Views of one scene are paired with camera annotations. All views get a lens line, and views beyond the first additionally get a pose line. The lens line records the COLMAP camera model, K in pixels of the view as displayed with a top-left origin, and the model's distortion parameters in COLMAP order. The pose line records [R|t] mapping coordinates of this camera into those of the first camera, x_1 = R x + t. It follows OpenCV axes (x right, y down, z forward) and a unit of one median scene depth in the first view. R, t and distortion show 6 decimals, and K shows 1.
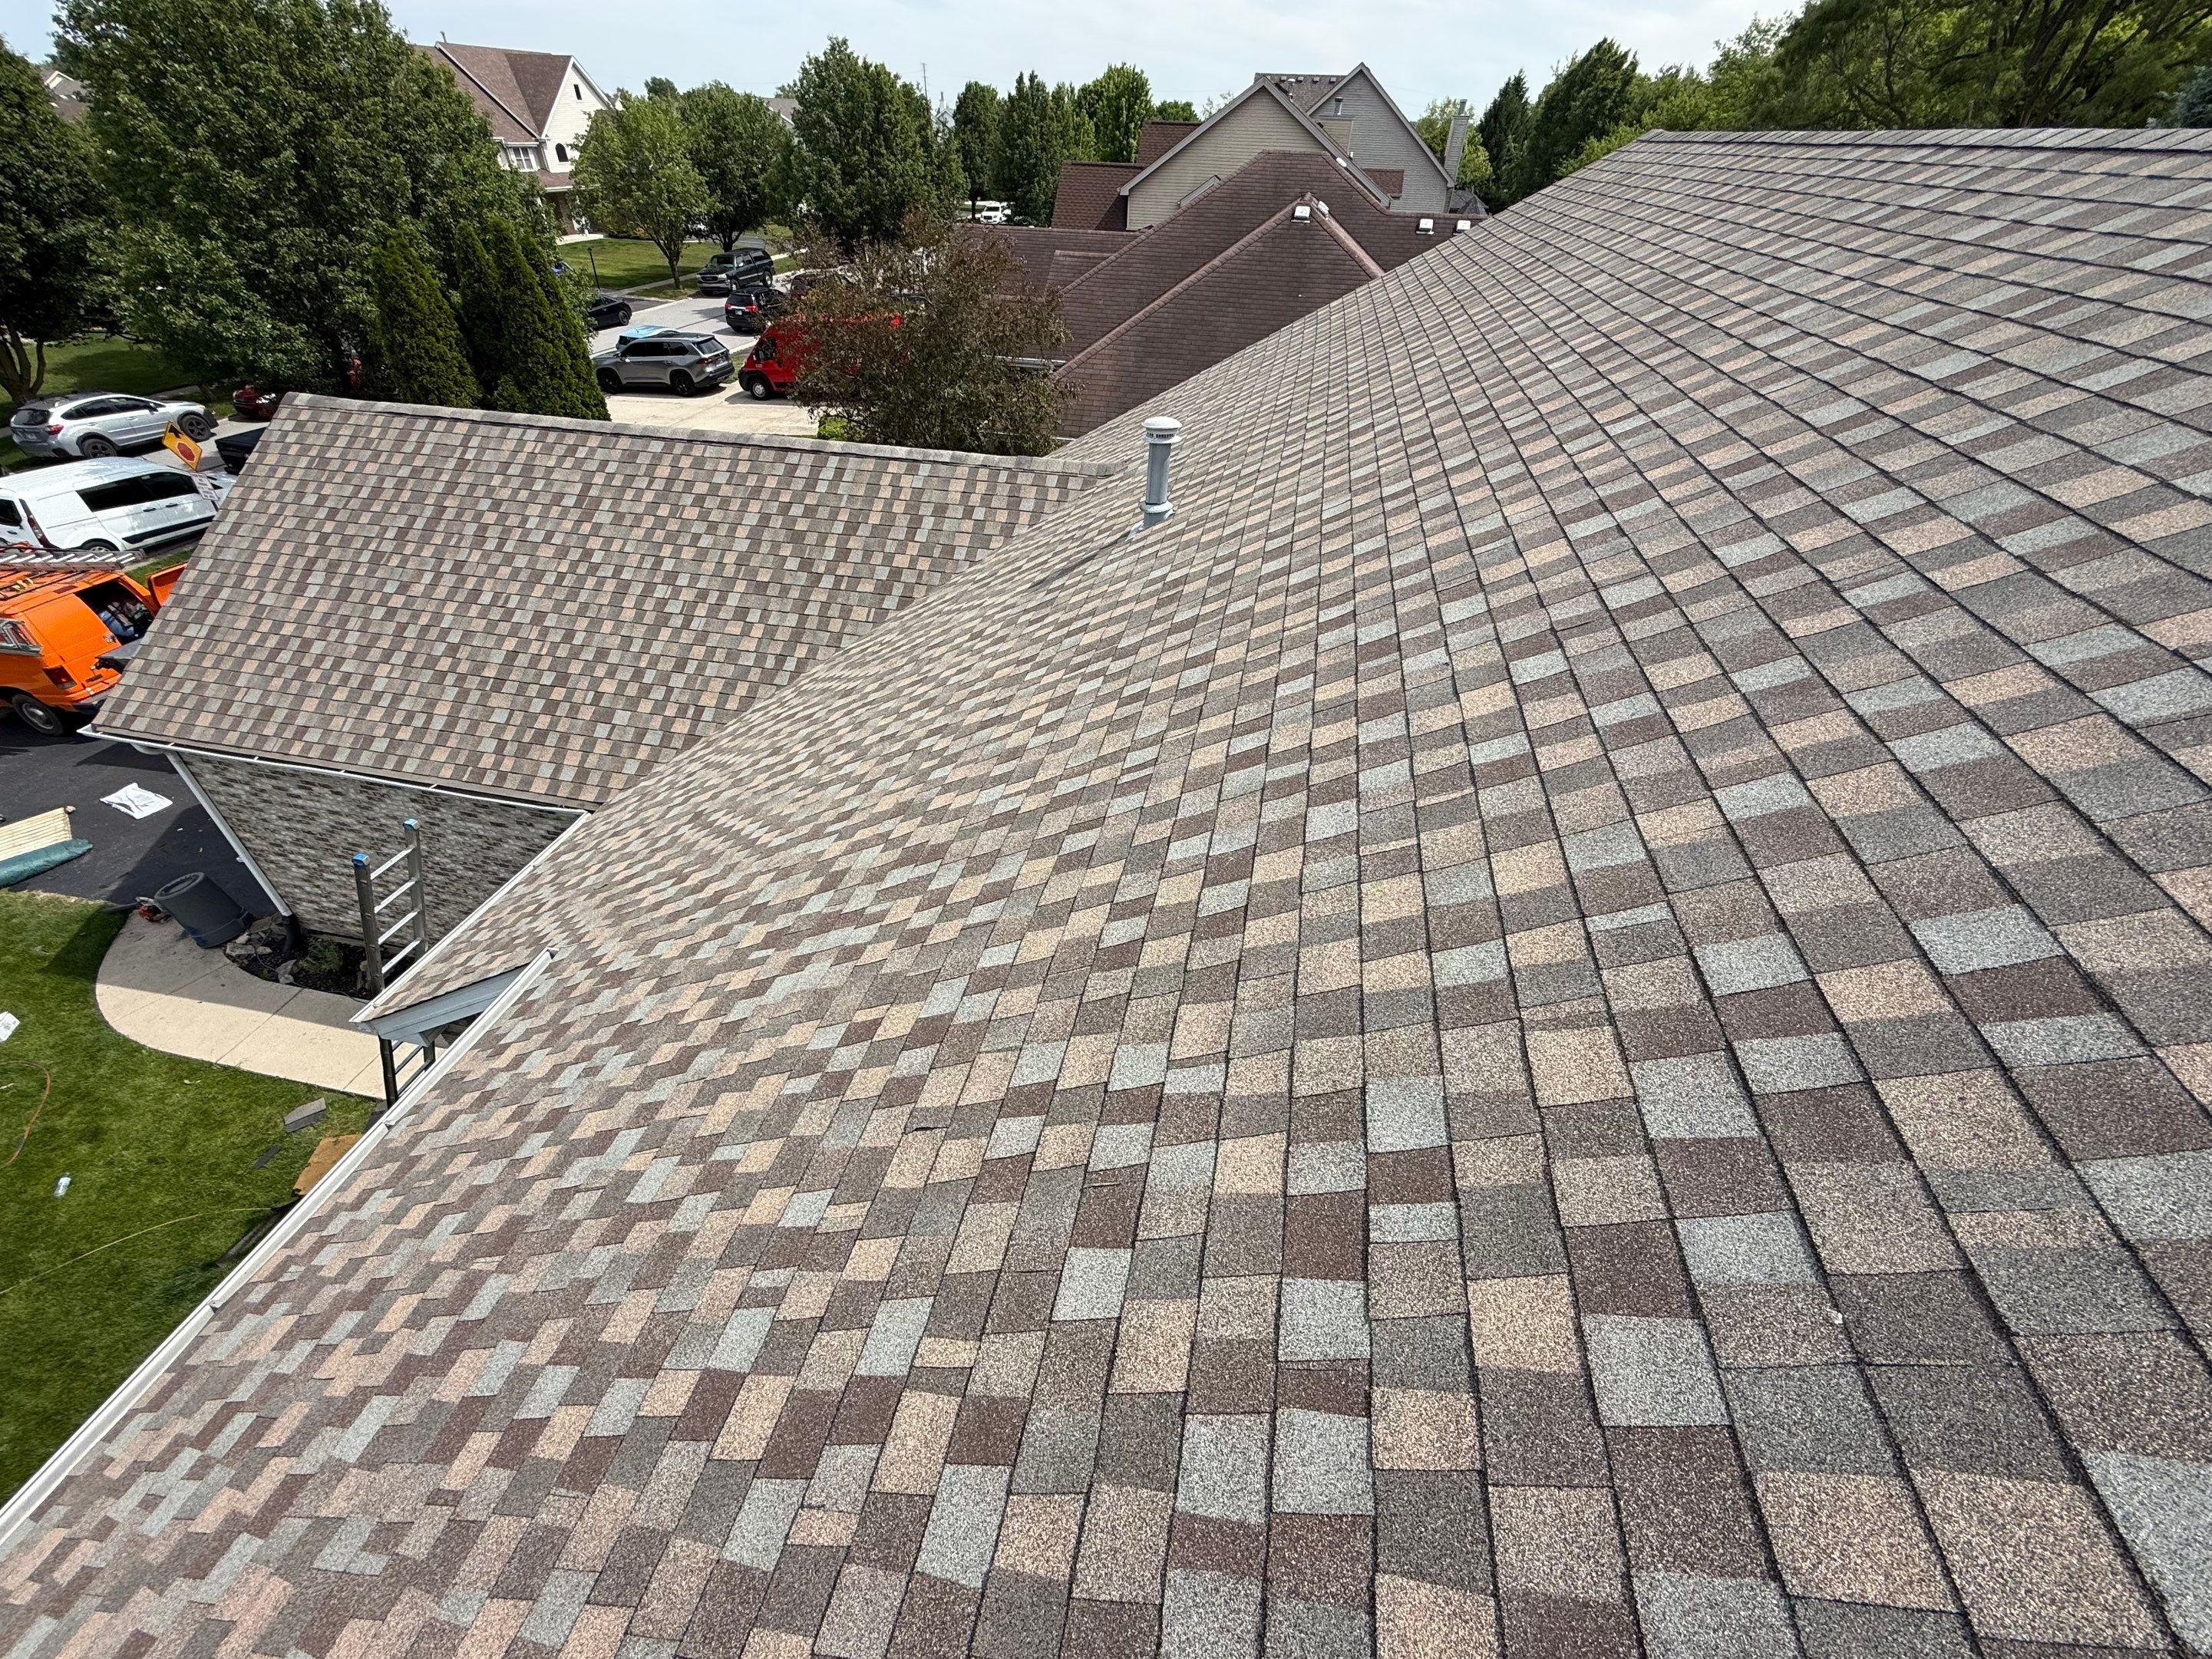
lens RADIAL K [[891.1, 0, 1106.0], [0, 891.1, 829.5], [0, 0, 1]] dist [0.000002, -0.000230]
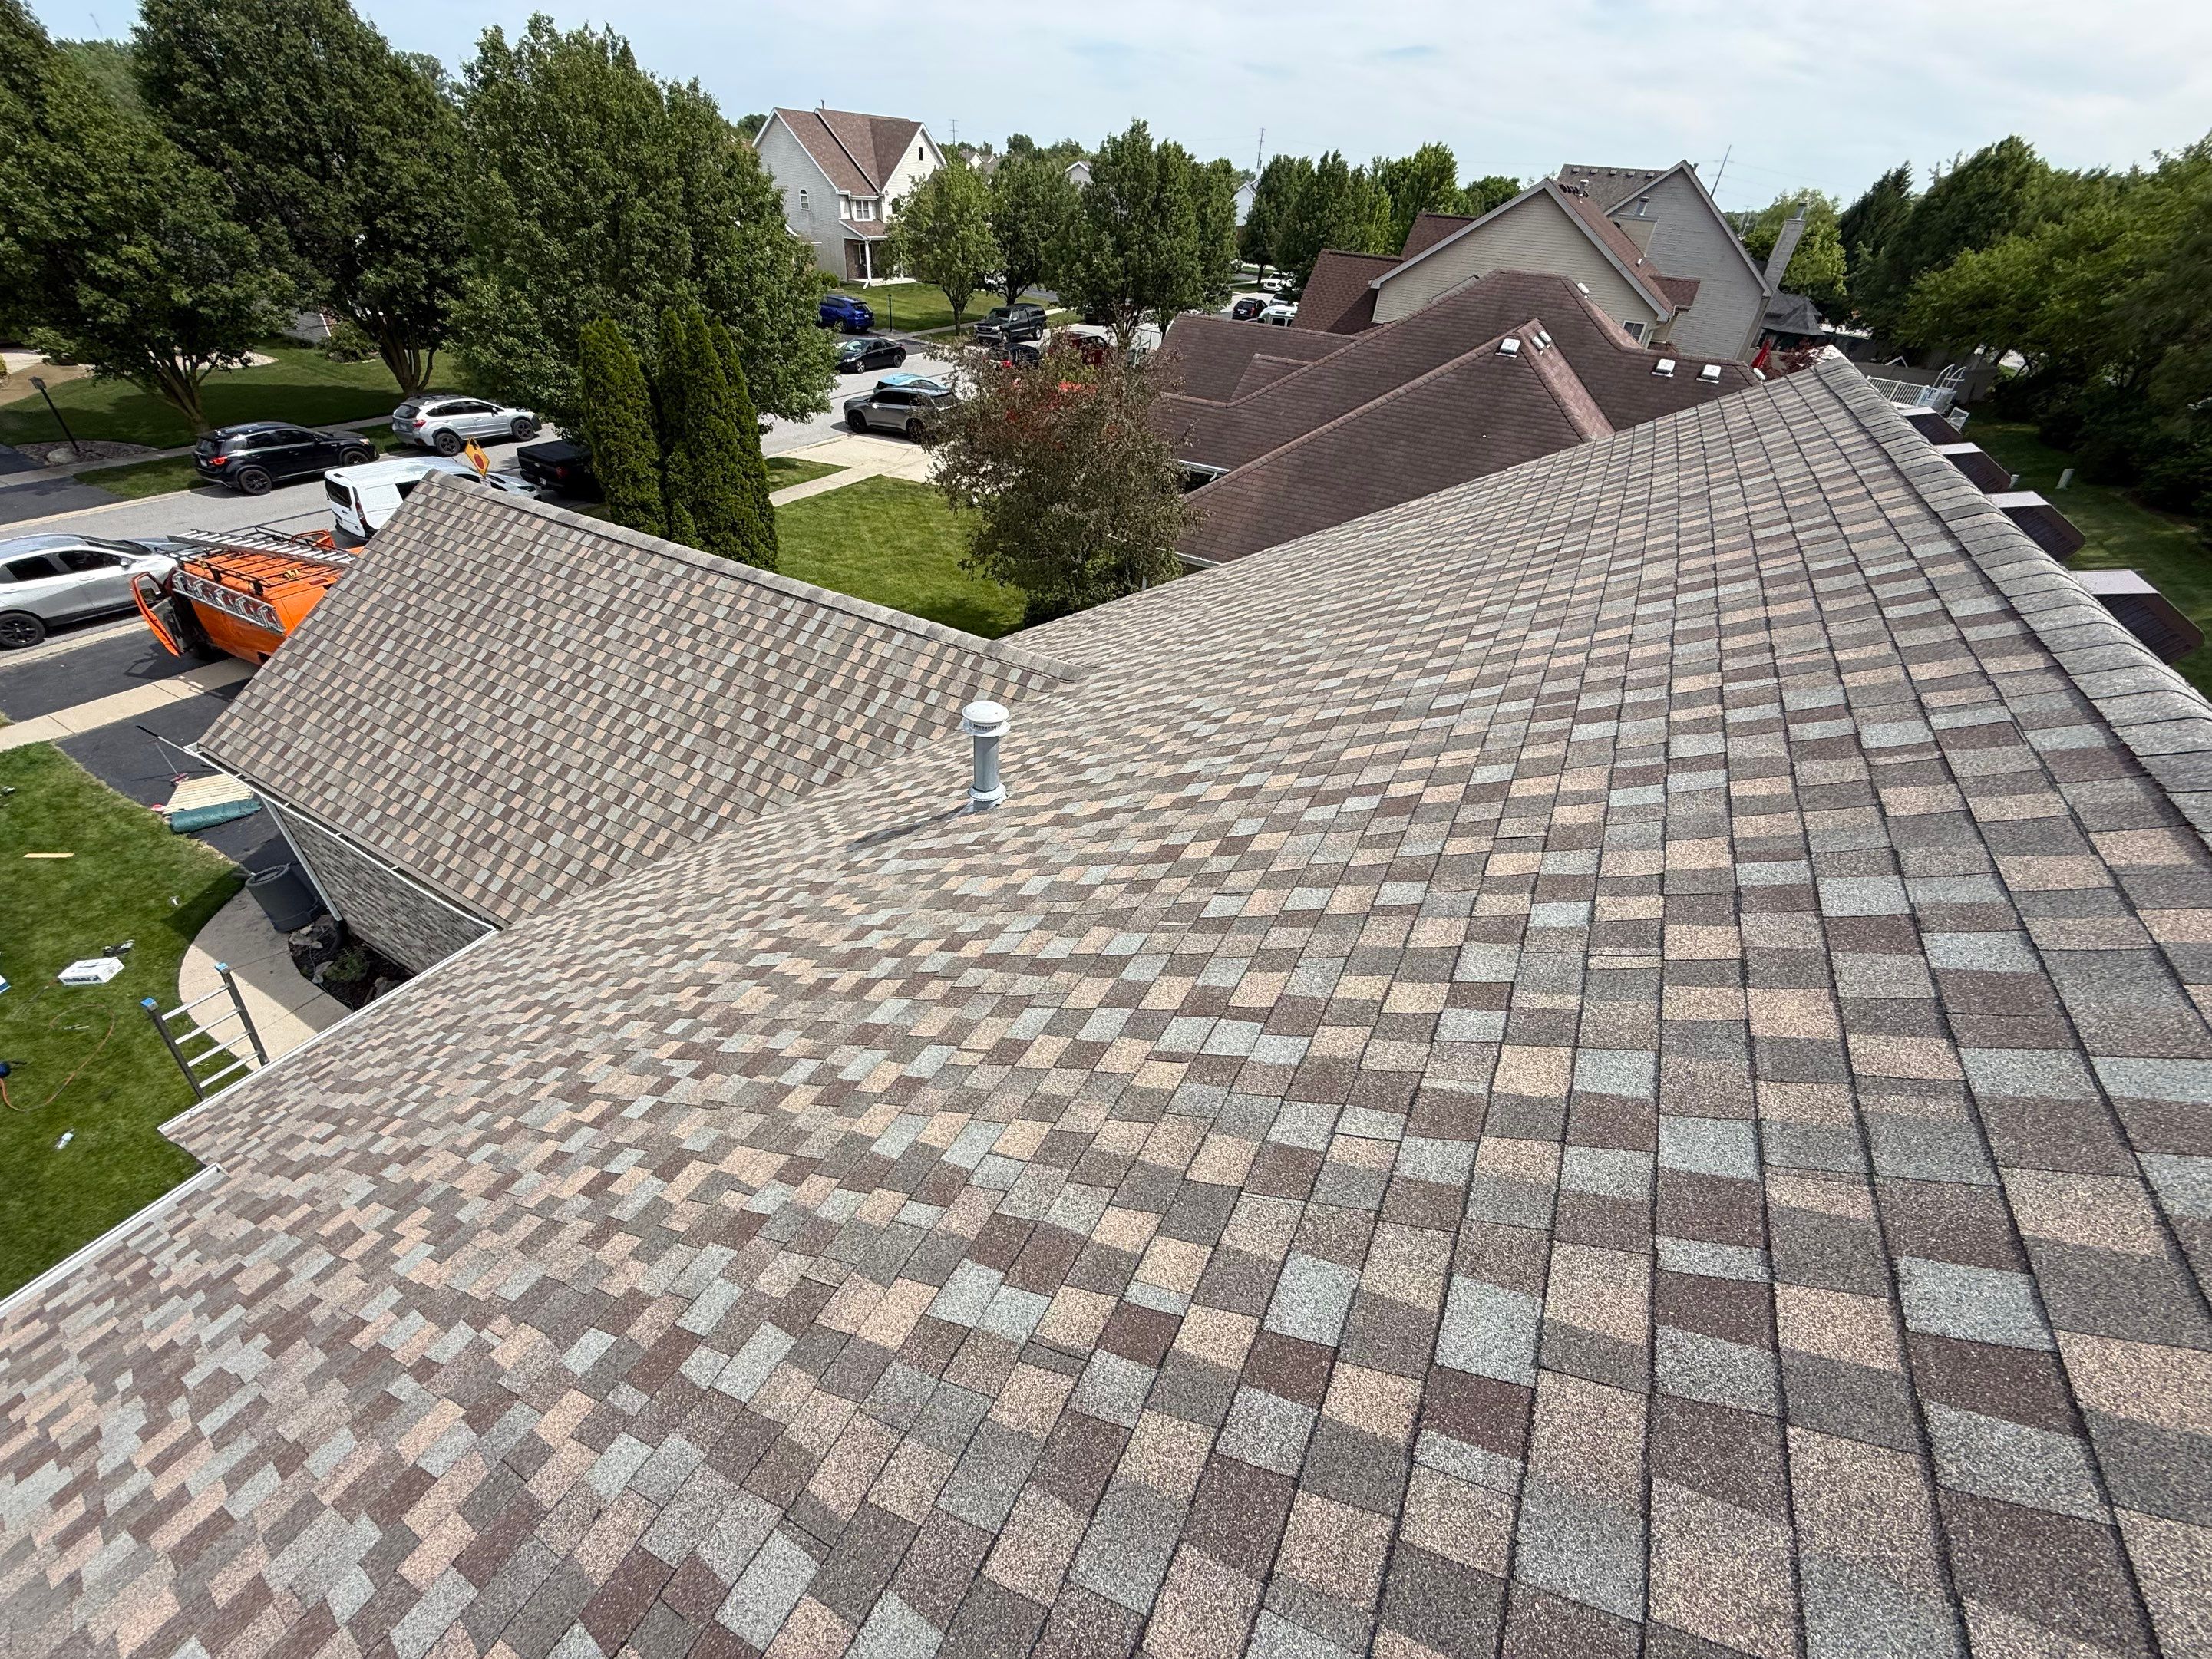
lens RADIAL K [[873.1, 0, 1106.0], [0, 873.1, 829.5], [0, 0, 1]] dist [-0.001187, -0.000138]
pose [[0.955678, 0.202869, -0.213363, 0.249742], [-0.209614, 0.977741, -0.009234, -0.240854], [0.206740, 0.053549, 0.976929, 0.141320]]
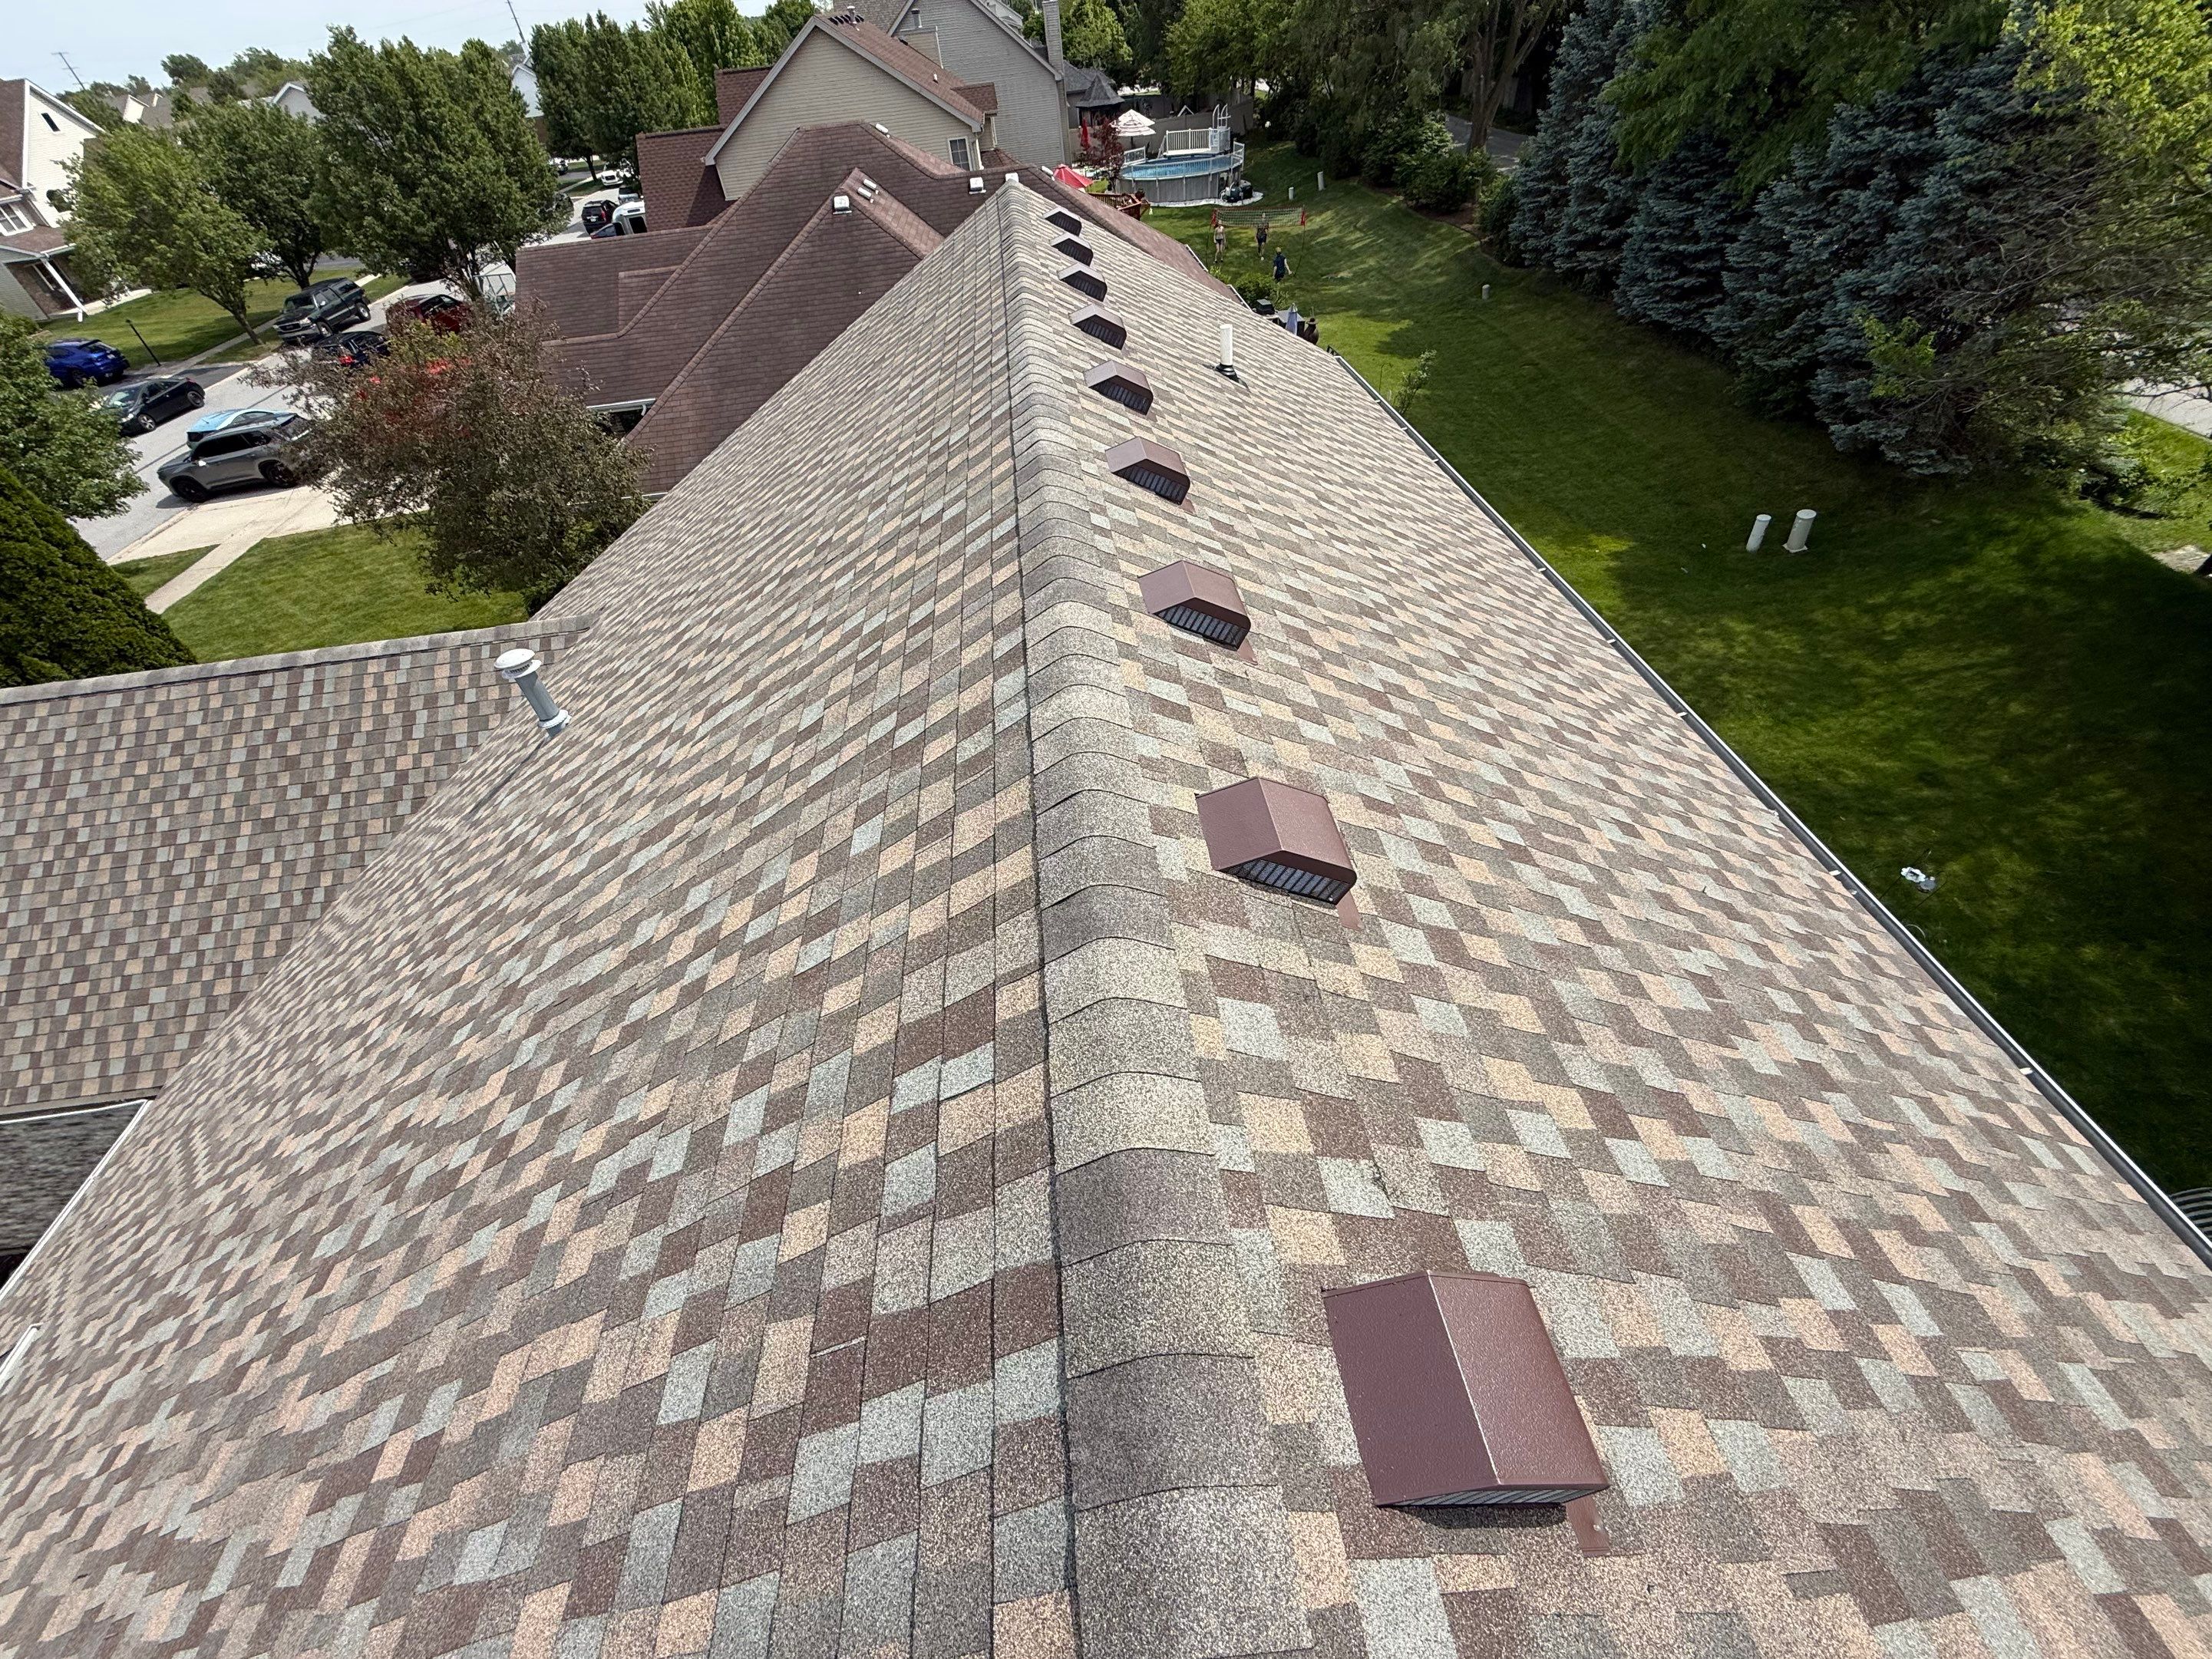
lens RADIAL K [[867.7, 0, 1098.2], [0, 867.7, 825.1], [0, 0, 1]] dist [-0.000607, 0.000068]
pose [[0.950194, -0.280765, 0.135284, 0.359290], [0.266675, 0.957104, 0.113300, -0.127445], [-0.161292, -0.071580, 0.984307, -0.112571]]
